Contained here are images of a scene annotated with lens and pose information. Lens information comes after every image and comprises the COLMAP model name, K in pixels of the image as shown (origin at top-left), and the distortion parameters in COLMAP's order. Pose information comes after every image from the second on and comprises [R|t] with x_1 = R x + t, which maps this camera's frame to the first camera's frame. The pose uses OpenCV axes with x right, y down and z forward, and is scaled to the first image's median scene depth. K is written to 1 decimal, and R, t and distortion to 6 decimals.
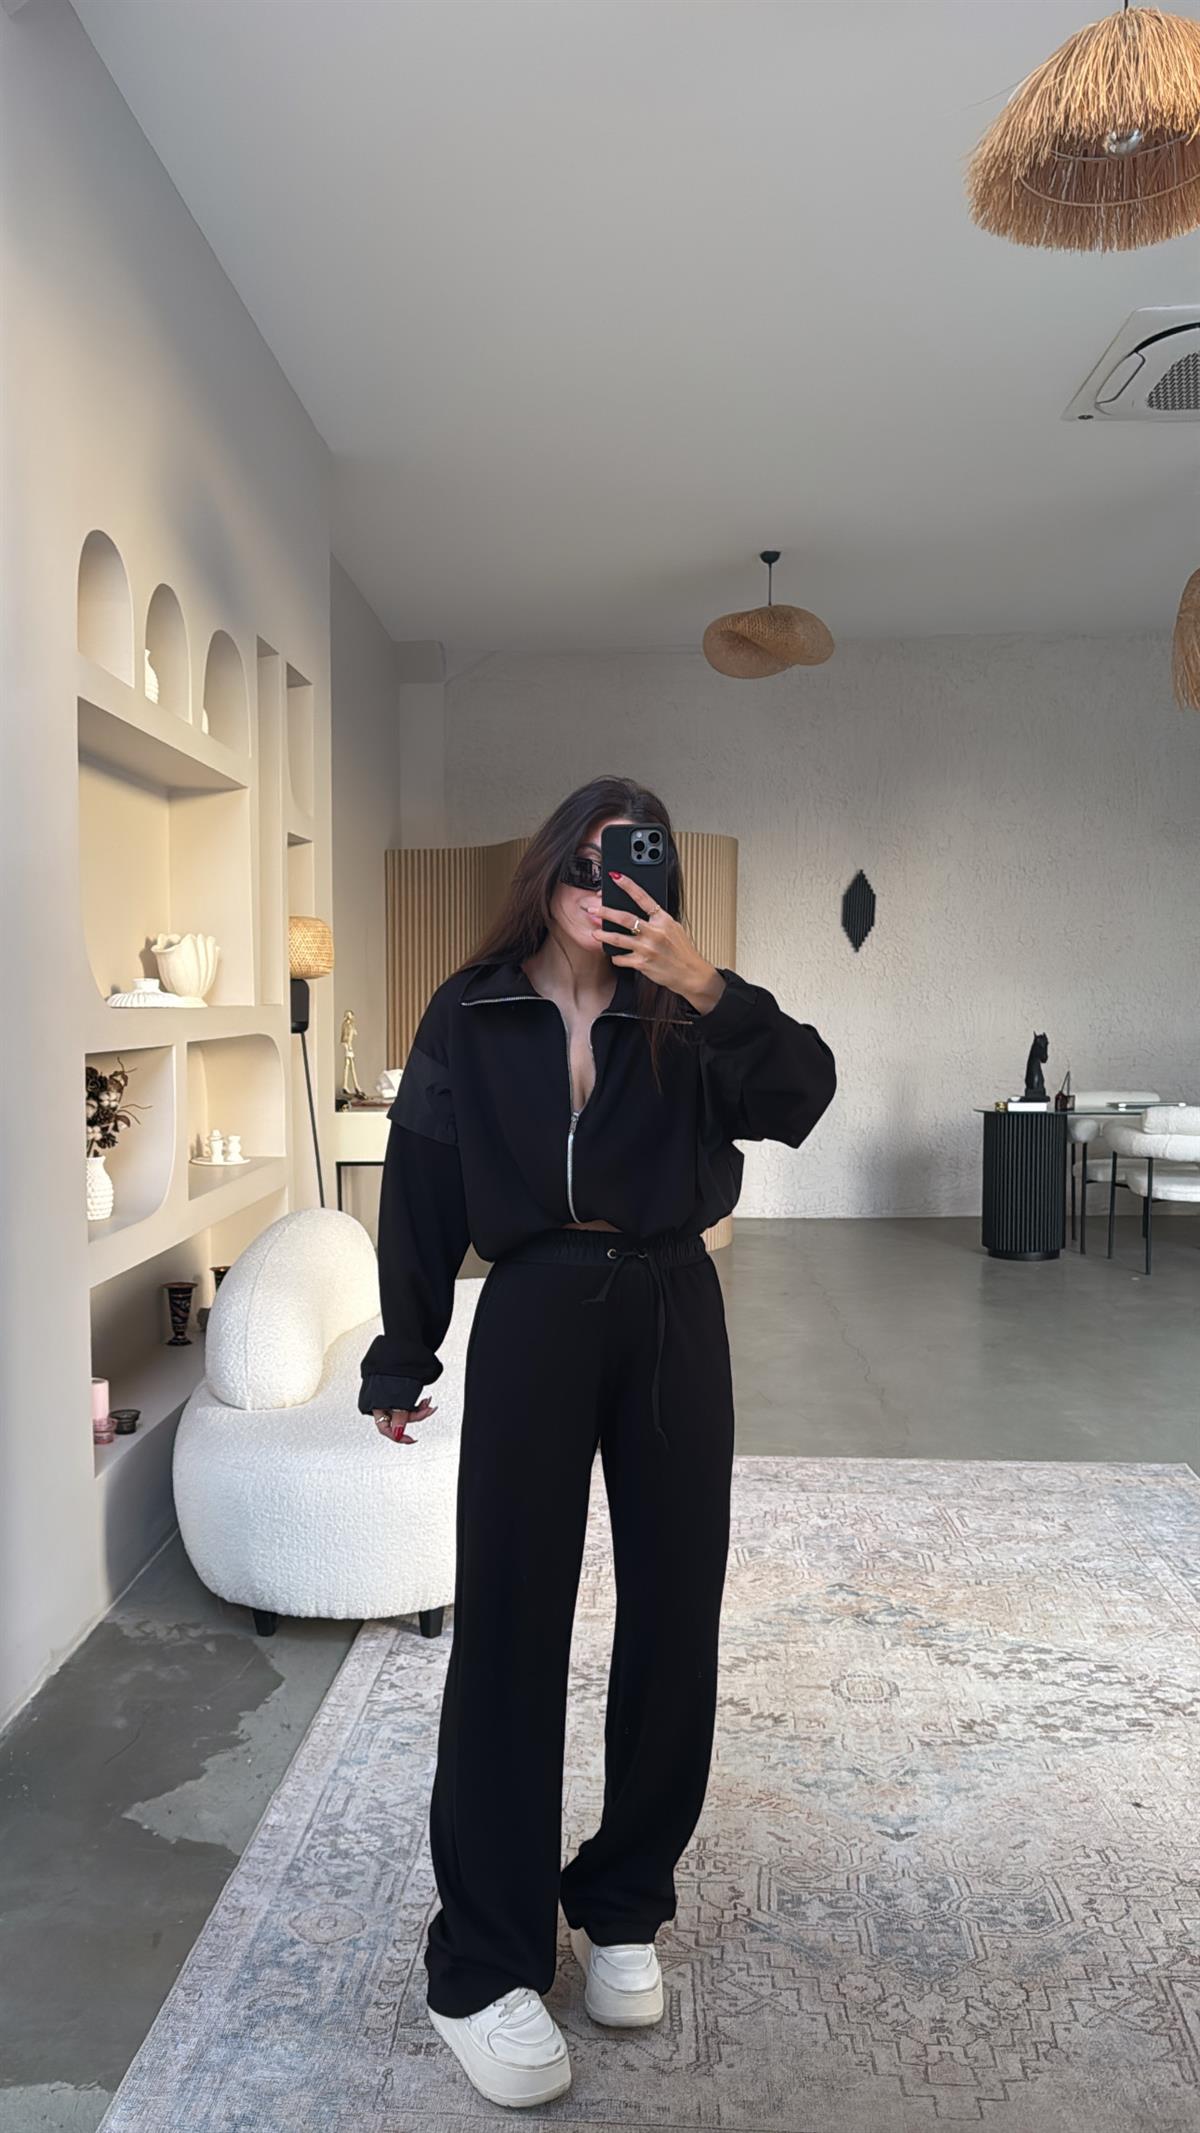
lens RADIAL K [[1712.8, 0, 576.4], [0, 1712.8, 1064.3], [0, 0, 1]] dist [0.006495, -0.017321]
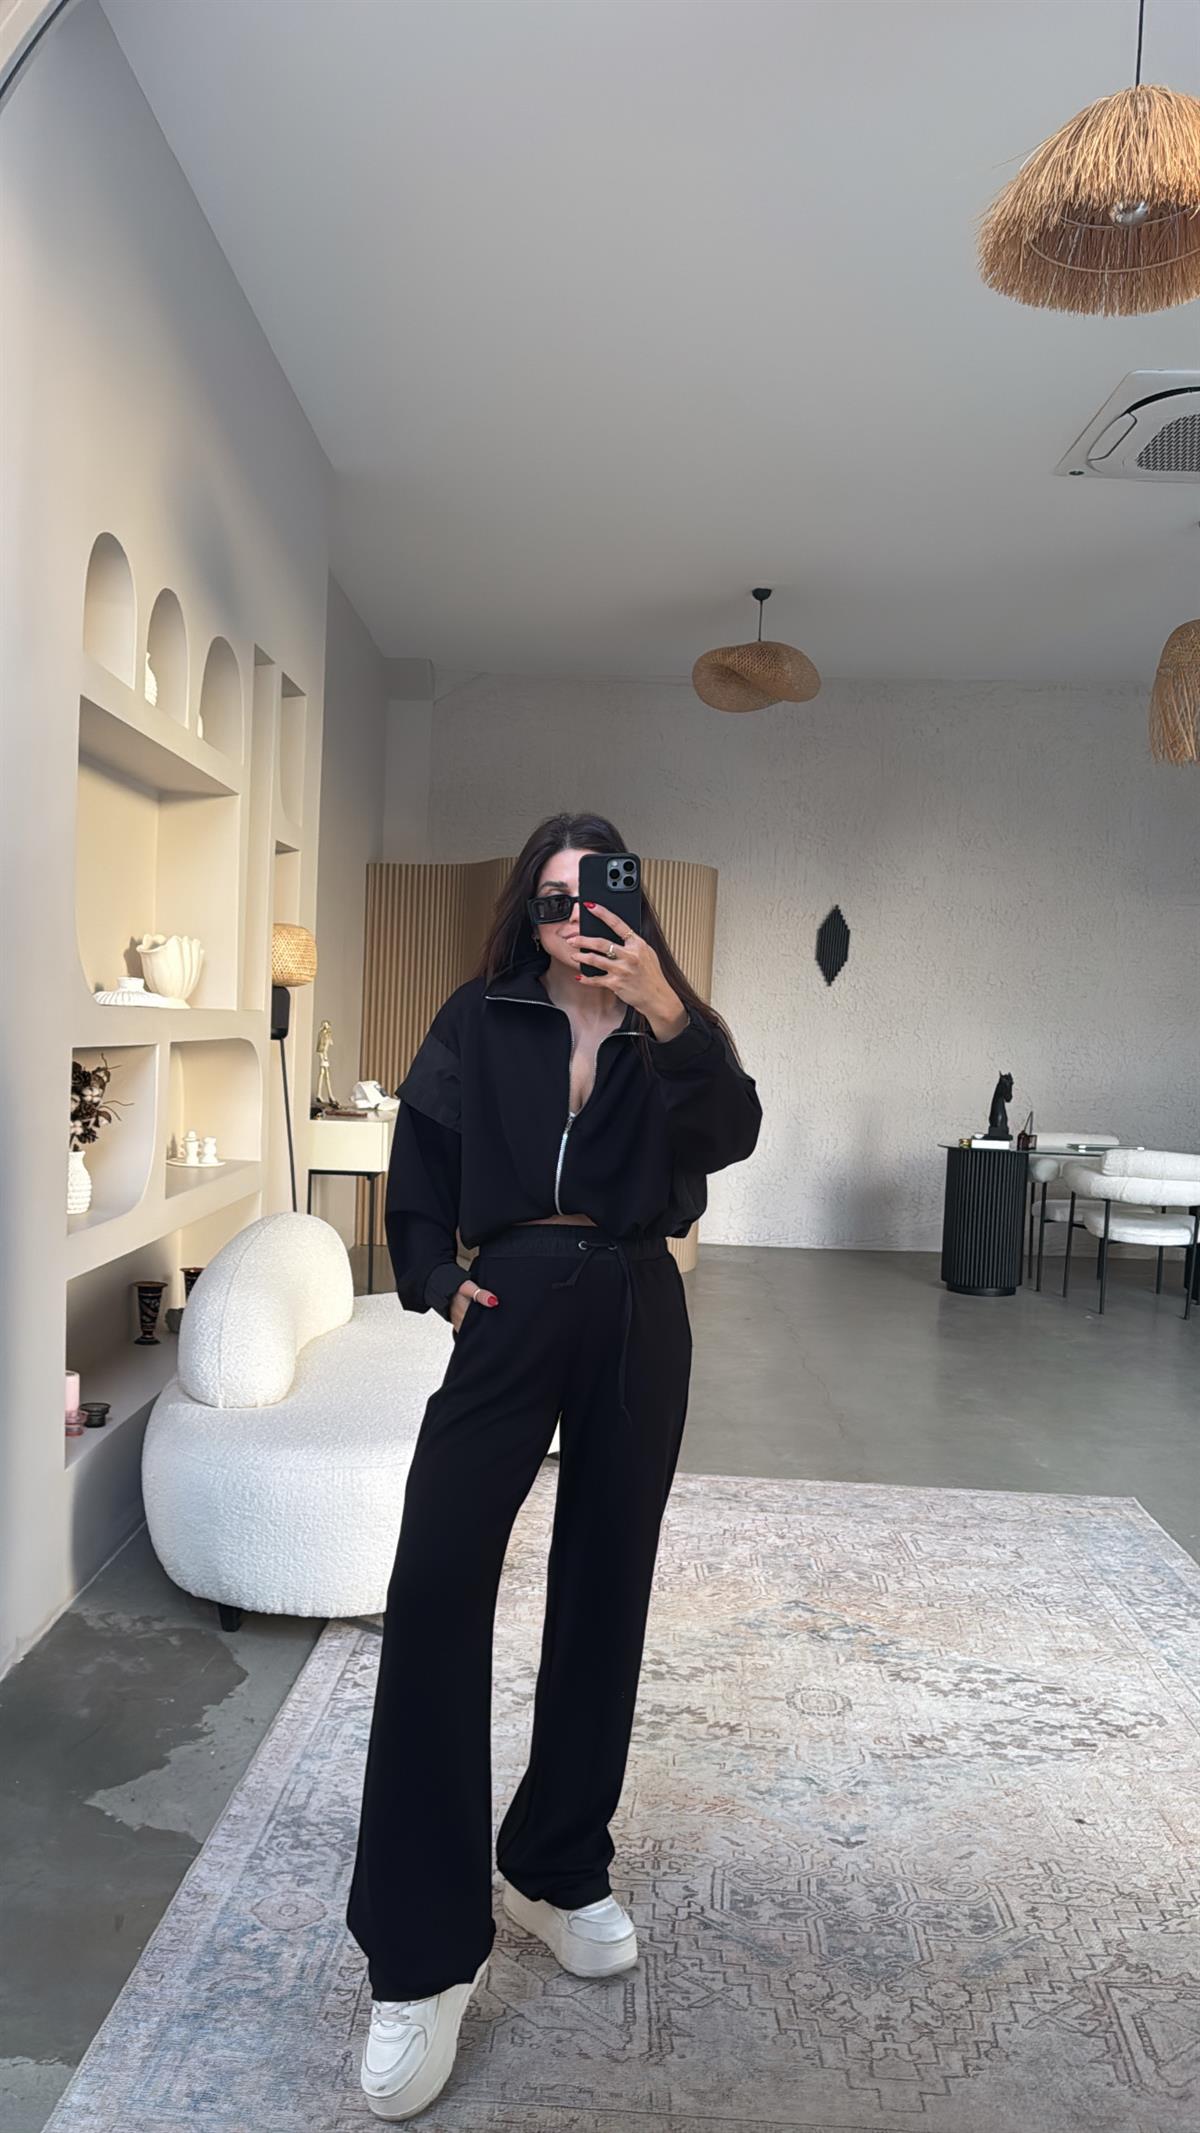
lens RADIAL K [[1715.3, 0, 595.2], [0, 1715.3, 1072.1], [0, 0, 1]] dist [0.001766, -0.008018]
pose [[0.998560, 0.042782, 0.032353, -0.013388], [-0.042480, 0.999048, -0.009969, 0.004844], [-0.032749, 0.008580, 0.999427, -0.020183]]
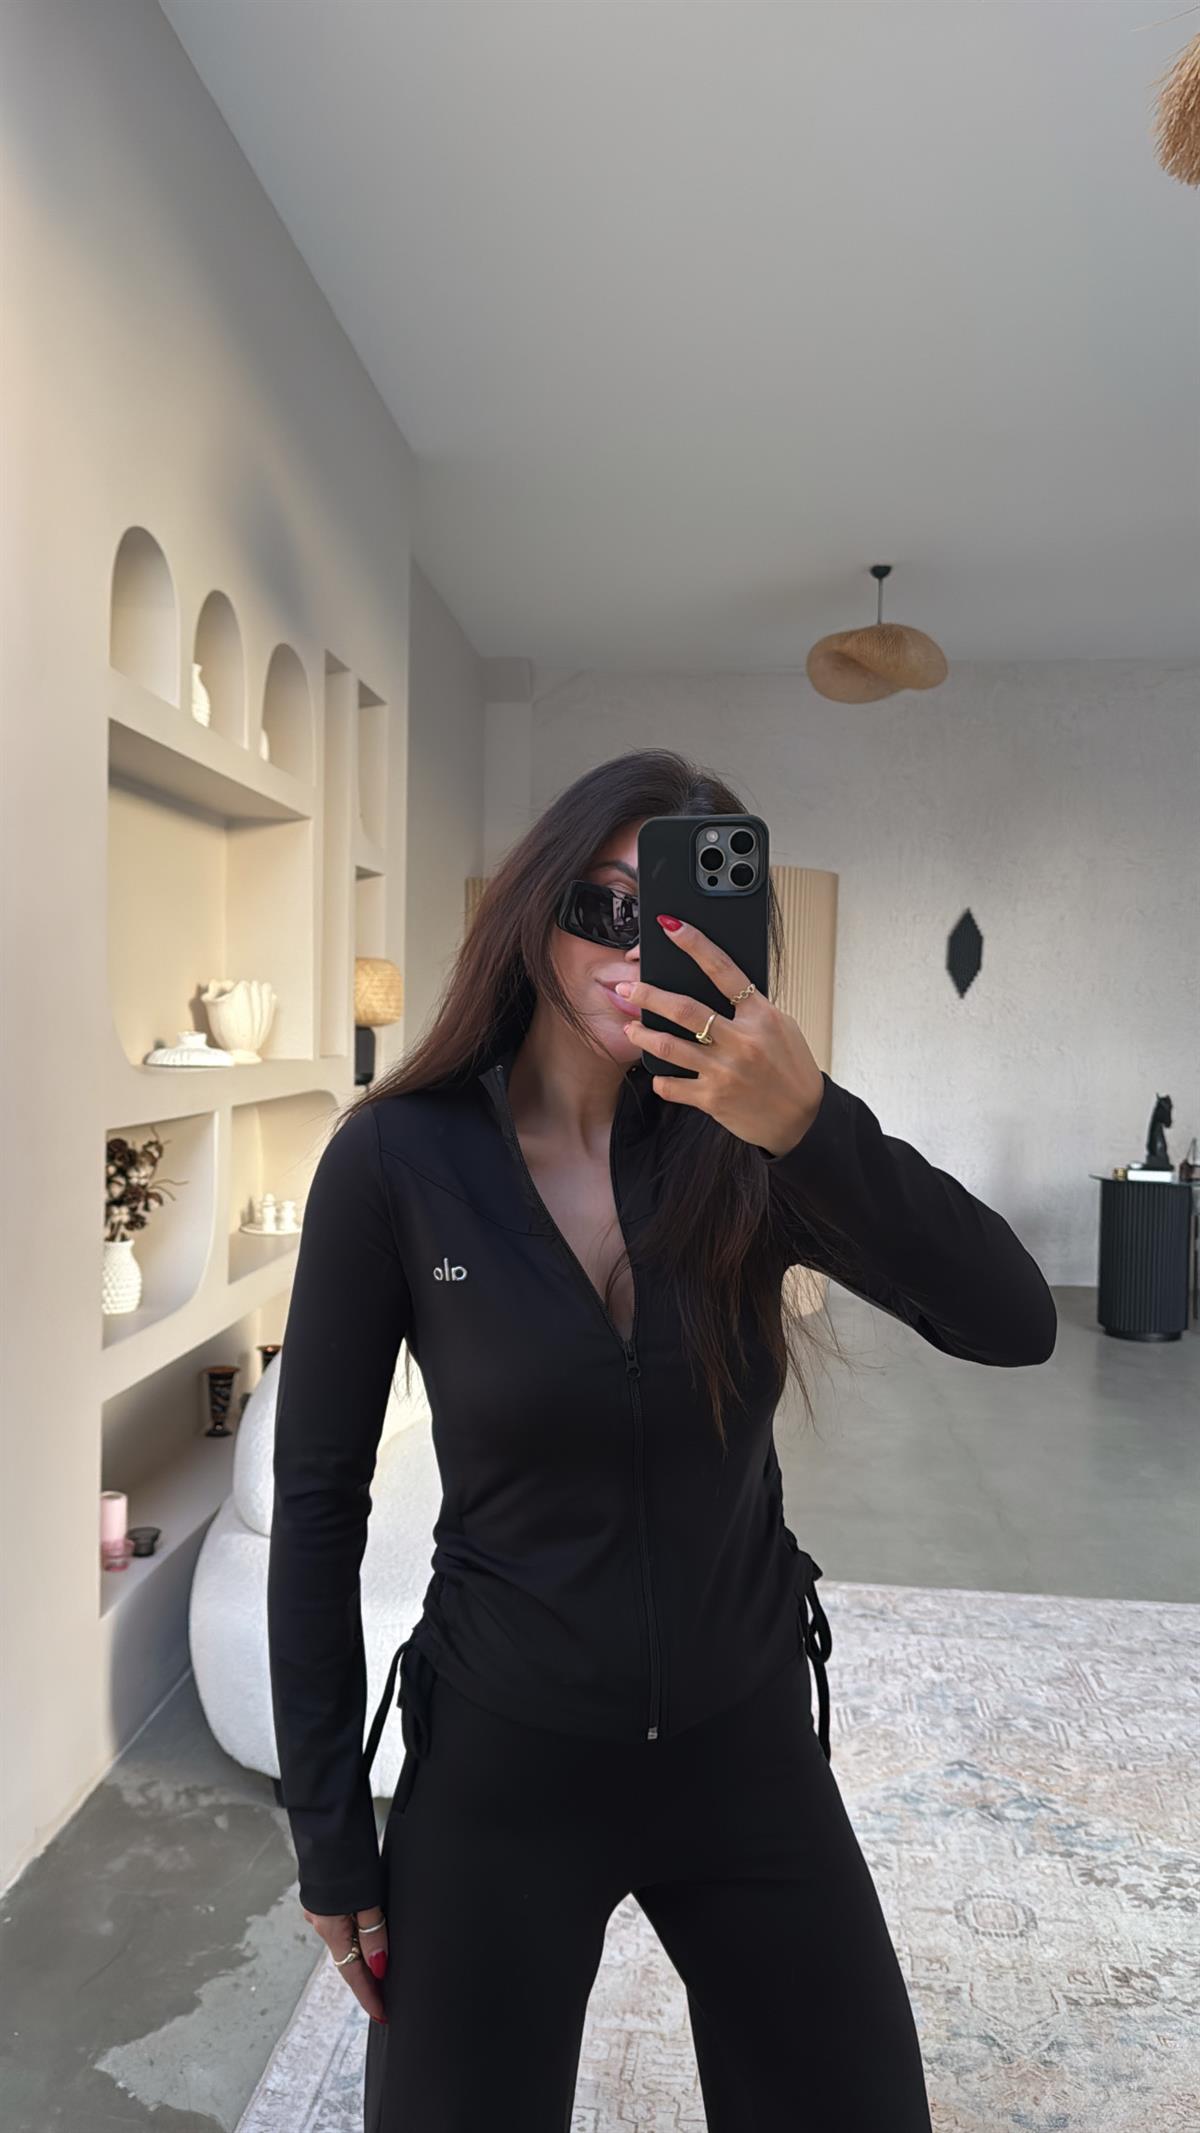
lens RADIAL K [[1714.9, 0, 600.4], [0, 1714.9, 1072.2], [0, 0, 1]] dist [0.006479, -0.009387]
pose [[0.999002, 0.023290, -0.038114, -0.001249], [-0.023804, 0.999631, -0.013091, -0.030049], [0.037795, 0.013985, 0.999188, 0.147544]]
